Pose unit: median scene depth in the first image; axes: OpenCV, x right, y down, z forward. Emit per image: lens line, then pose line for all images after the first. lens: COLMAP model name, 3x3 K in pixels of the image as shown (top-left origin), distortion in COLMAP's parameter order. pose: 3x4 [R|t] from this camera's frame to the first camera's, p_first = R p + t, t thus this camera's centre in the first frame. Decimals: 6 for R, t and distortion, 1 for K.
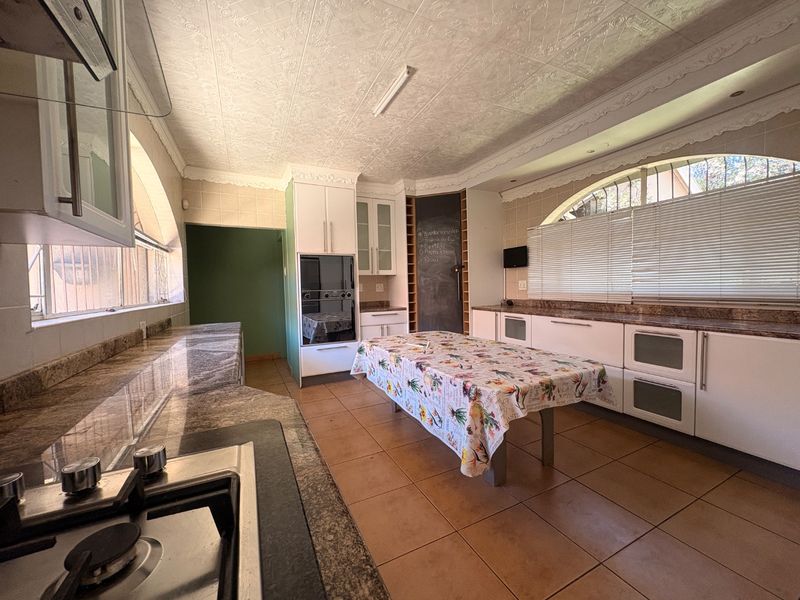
lens RADIAL K [[318.5, 0, 400.0], [0, 318.5, 299.0], [0, 0, 1]] dist [-0.000864, 0.000178]
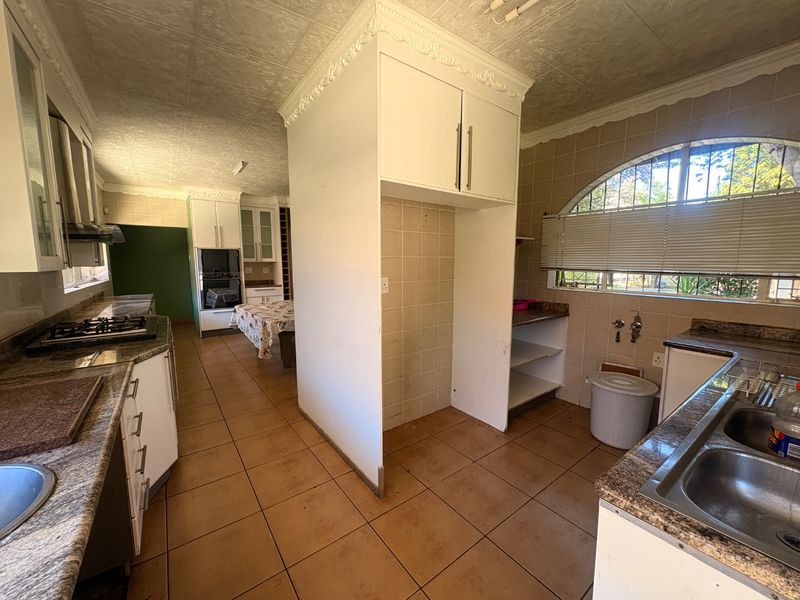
lens RADIAL K [[318.5, 0, 400.0], [0, 318.5, 299.0], [0, 0, 1]] dist [-0.000864, 0.000178]
pose [[0.983751, 0.001204, 0.179535, 0.319937], [-0.014975, 0.997043, 0.075368, -0.029727], [-0.178913, -0.076832, 0.980860, -0.584355]]
